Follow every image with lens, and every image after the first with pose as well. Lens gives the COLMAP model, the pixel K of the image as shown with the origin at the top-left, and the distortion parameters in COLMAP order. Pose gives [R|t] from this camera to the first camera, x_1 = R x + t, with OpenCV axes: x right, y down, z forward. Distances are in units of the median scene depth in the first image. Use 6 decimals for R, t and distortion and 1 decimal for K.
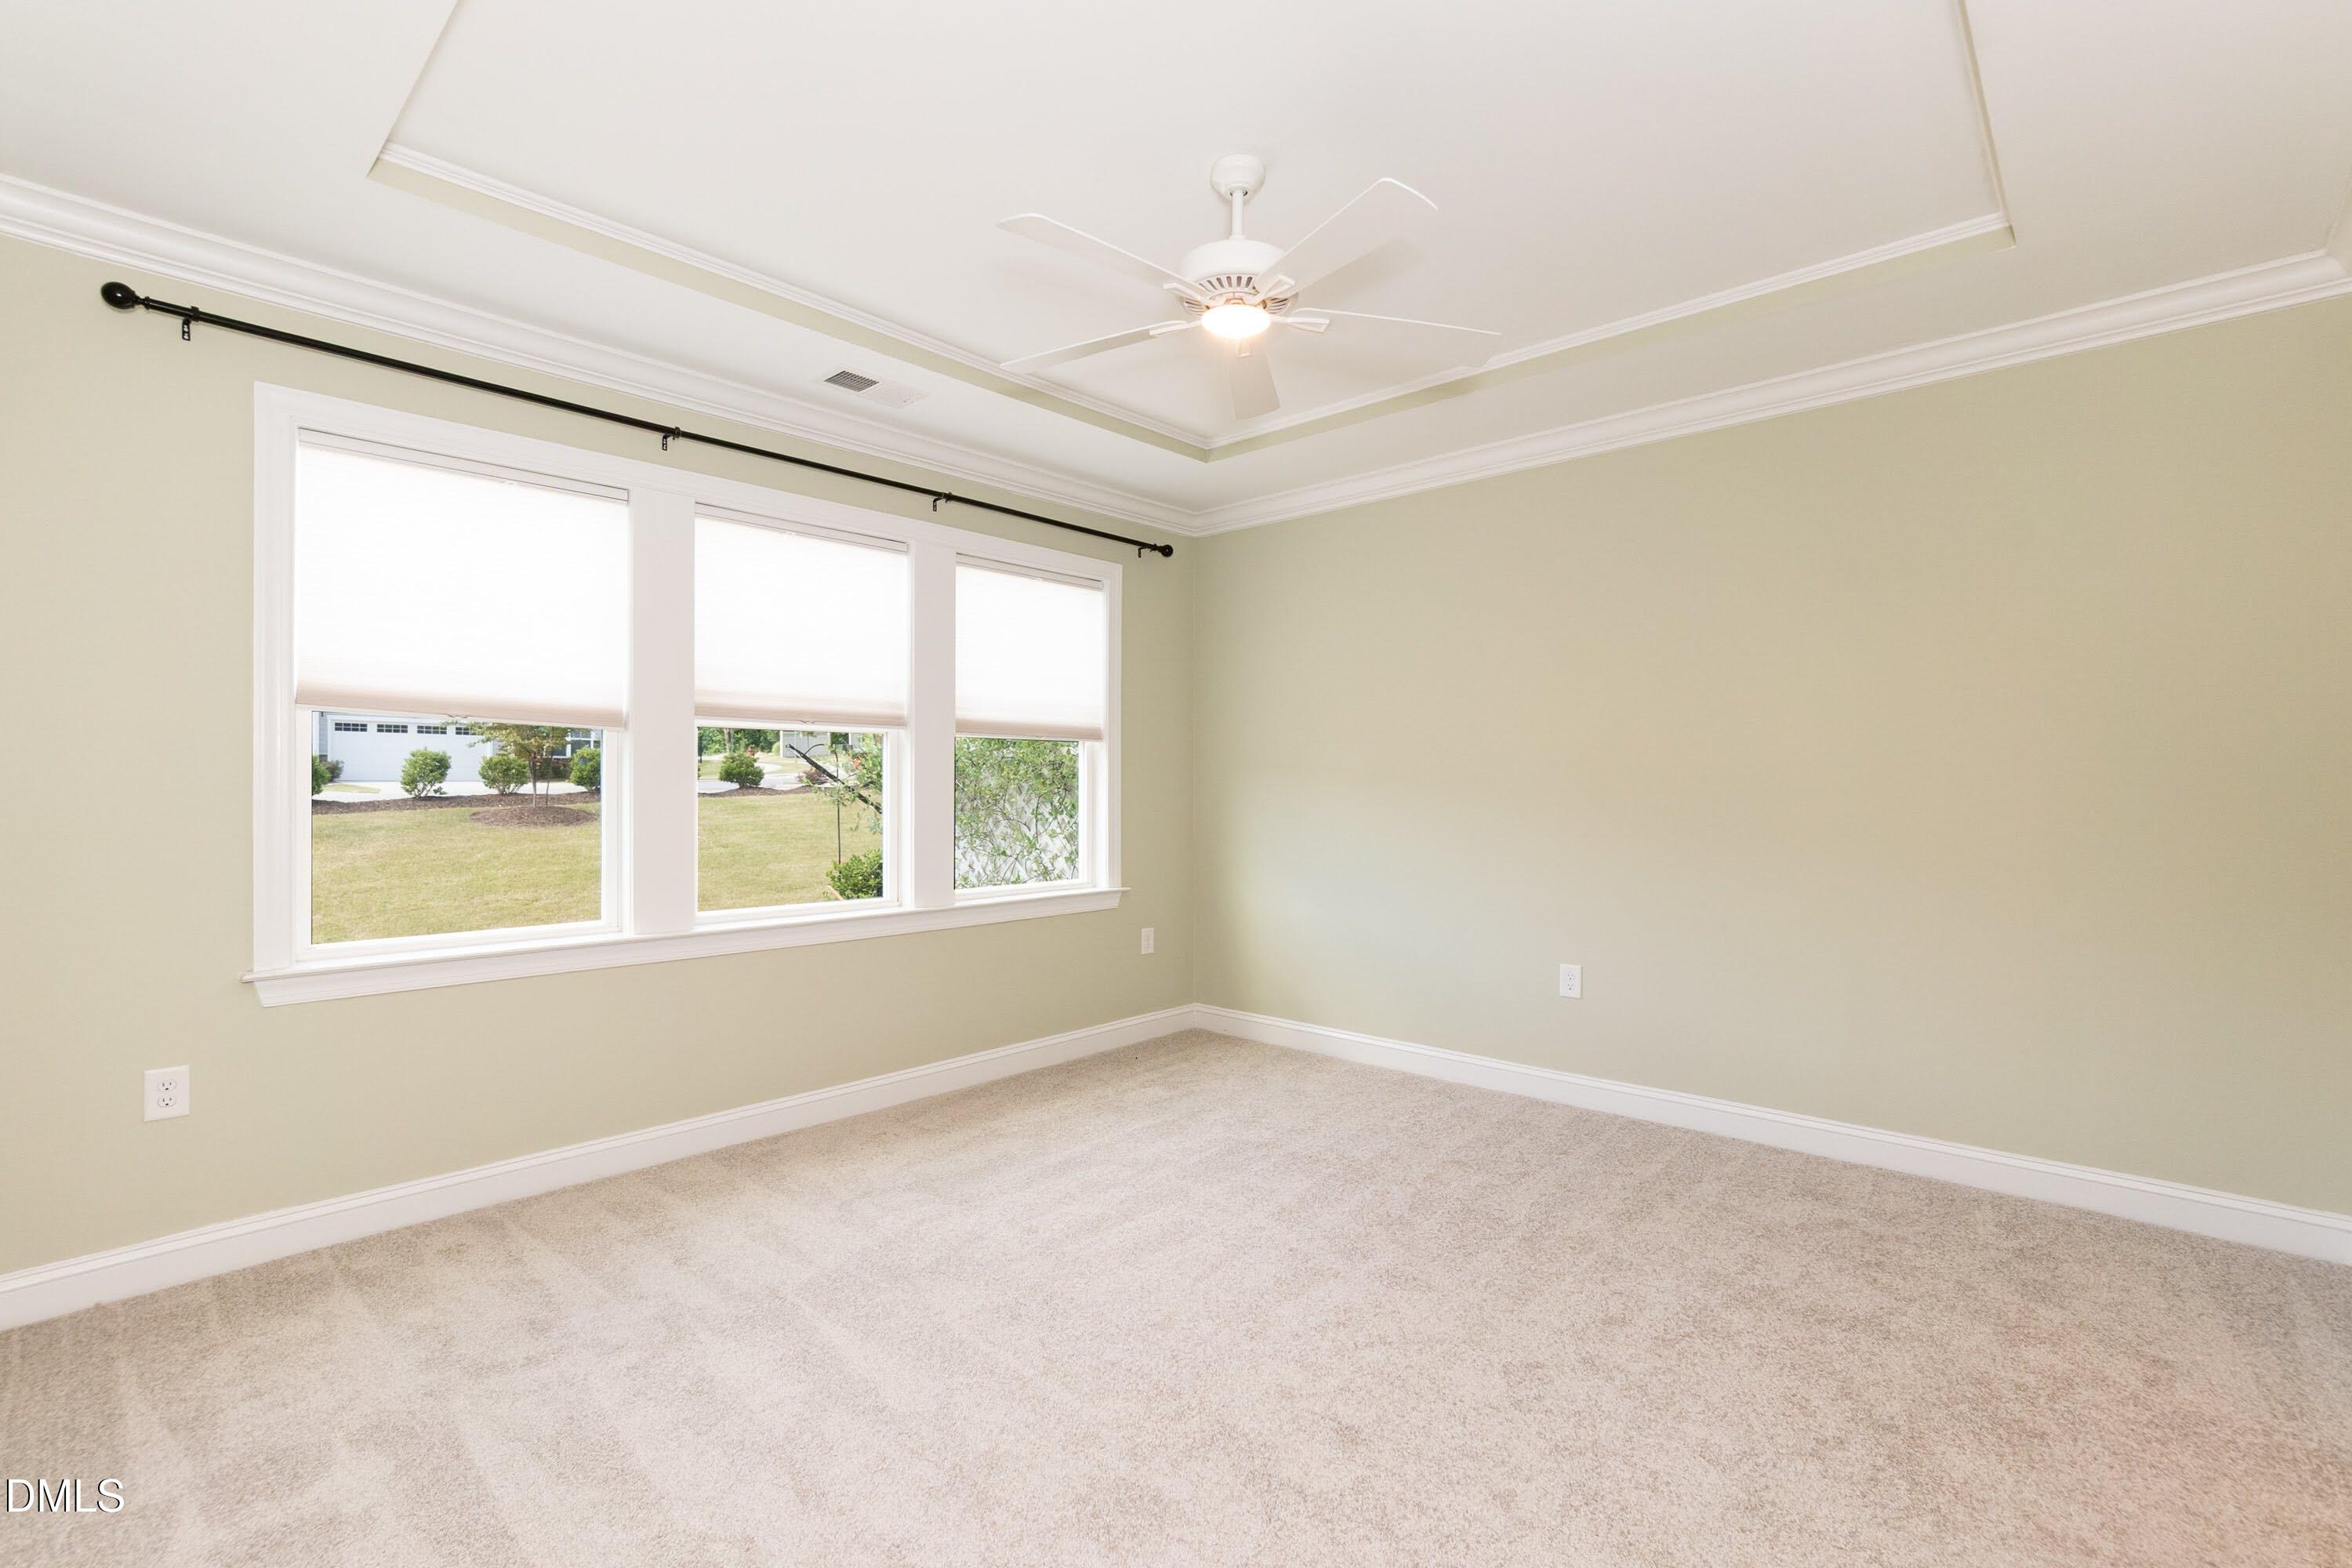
lens RADIAL K [[1047.7, 0, 1167.7], [0, 1047.7, 778.1], [0, 0, 1]] dist [-0.030695, 0.007796]
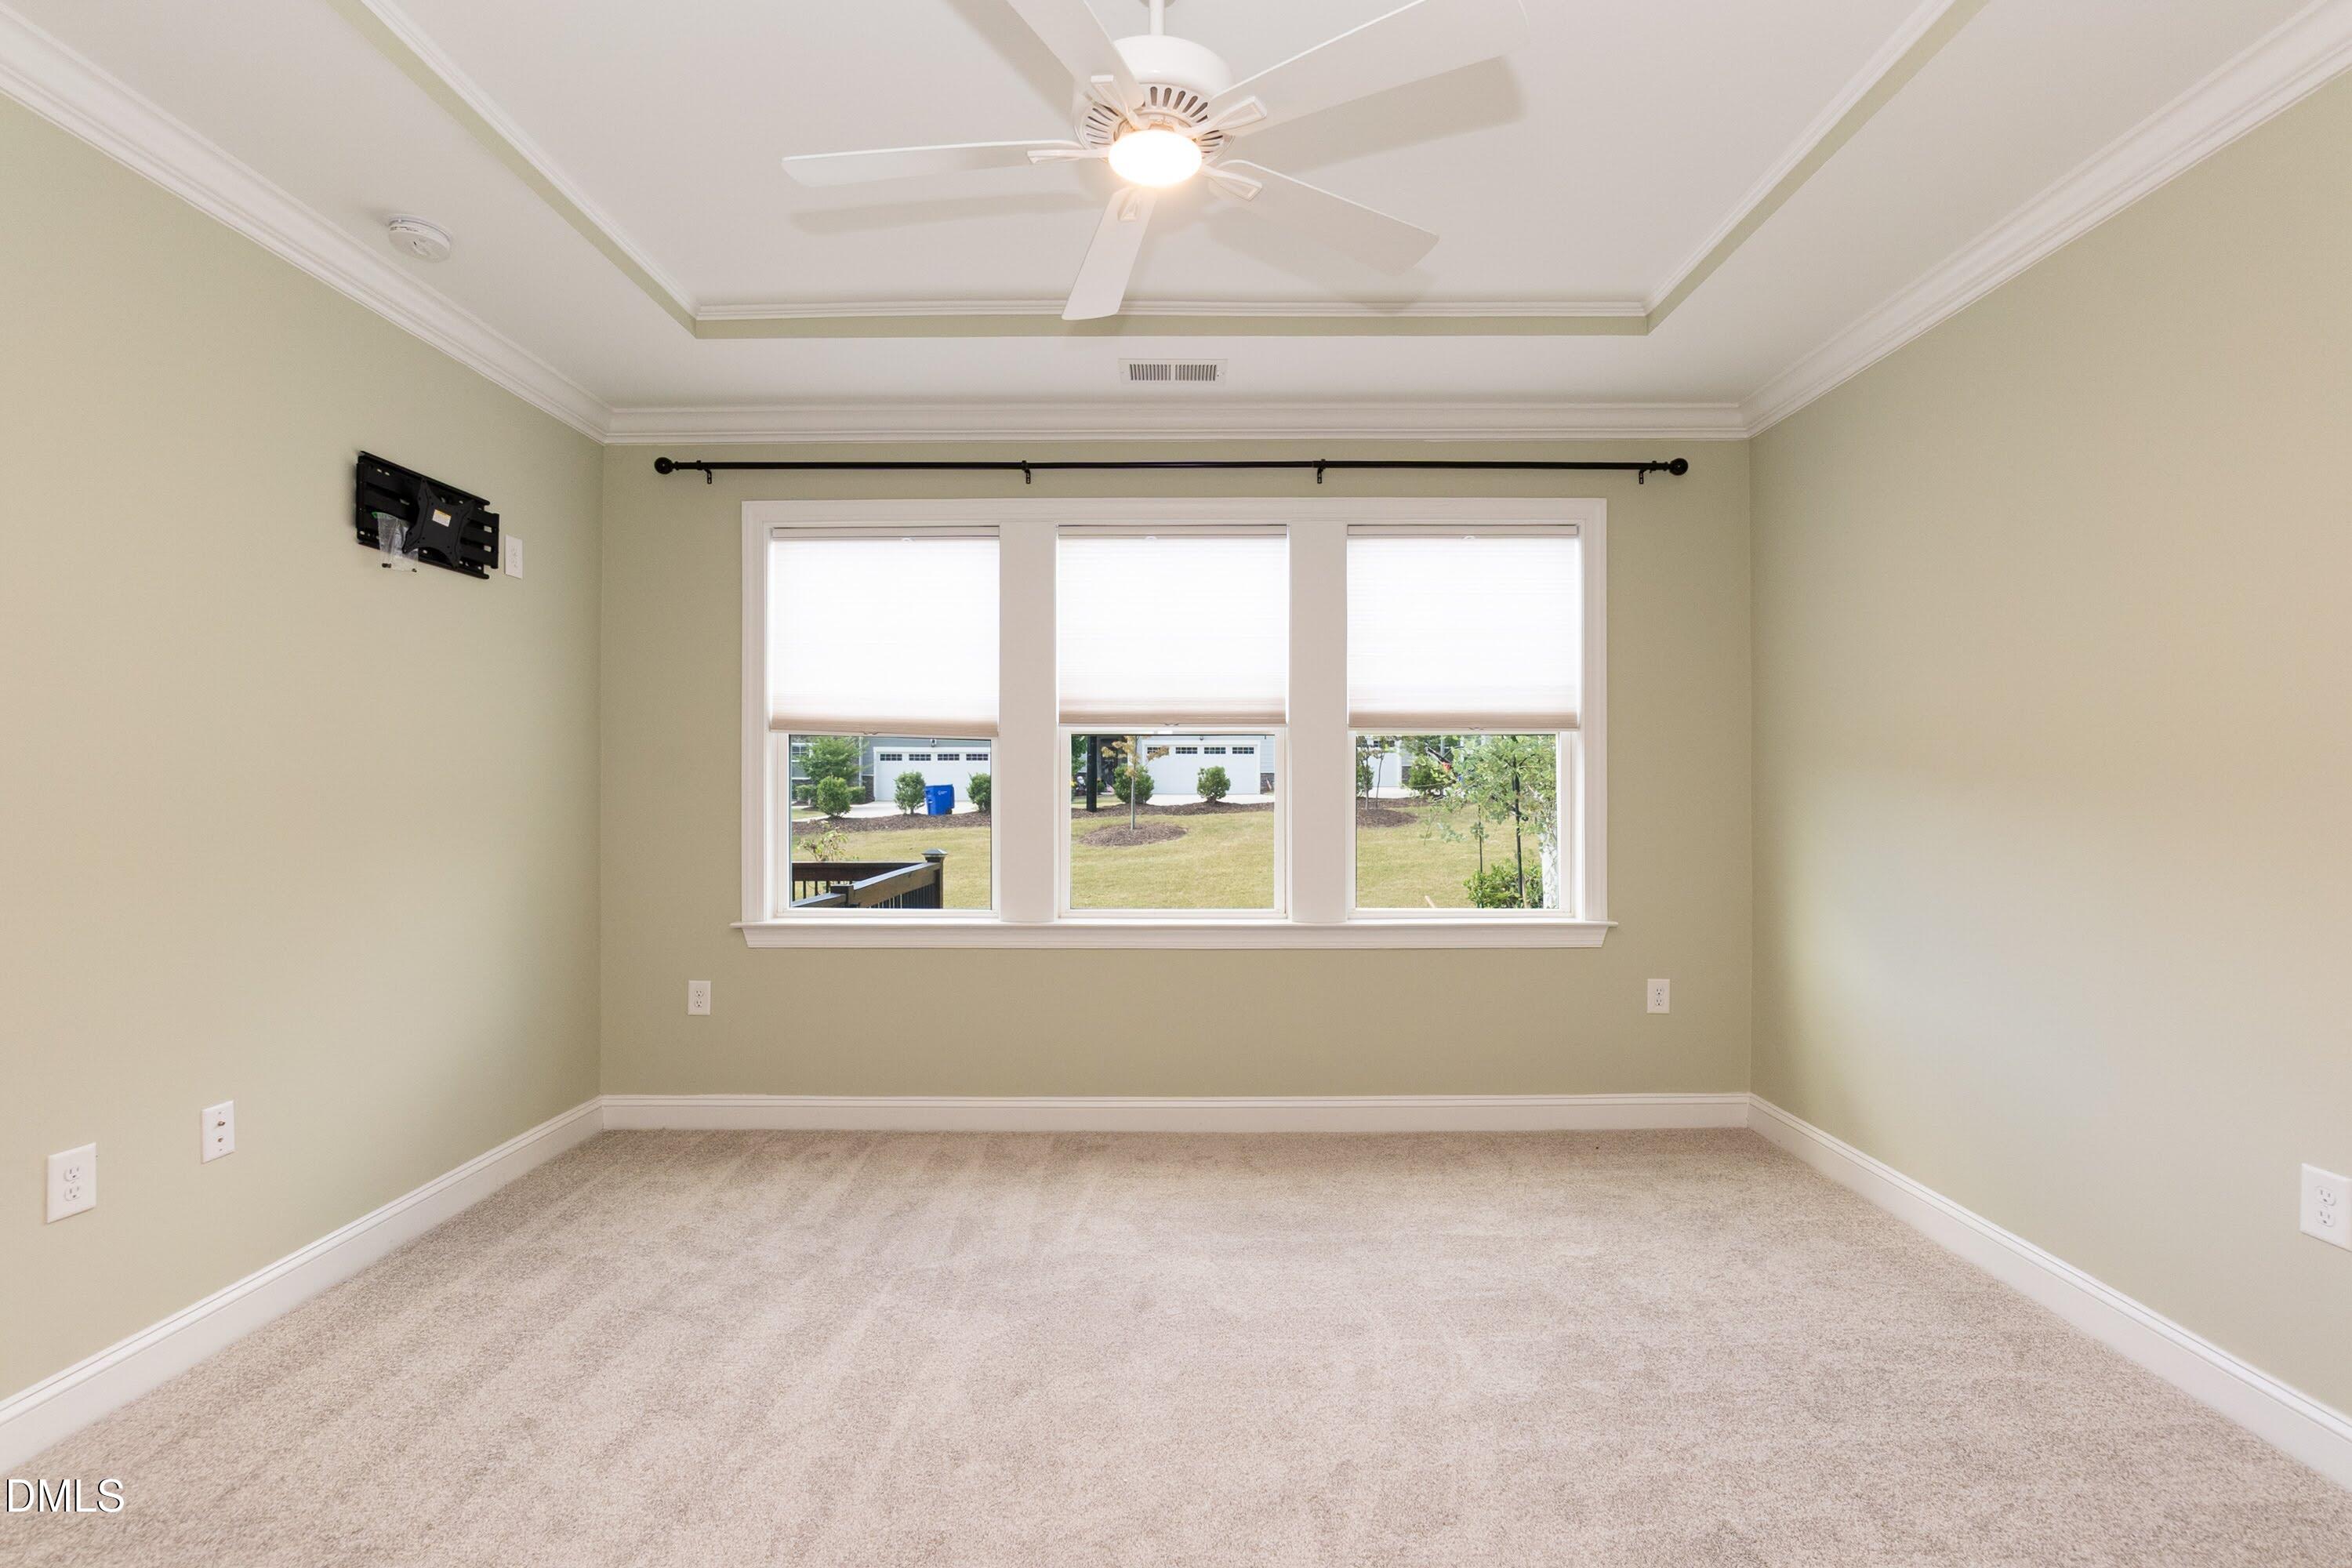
lens RADIAL K [[1047.7, 0, 1167.7], [0, 1047.7, 778.1], [0, 0, 1]] dist [-0.030695, 0.007796]
pose [[0.675942, -0.010569, -0.736879, 0.375224], [0.007086, 0.999944, -0.007843, 0.005281], [0.736921, 0.000080, 0.675979, 0.313378]]
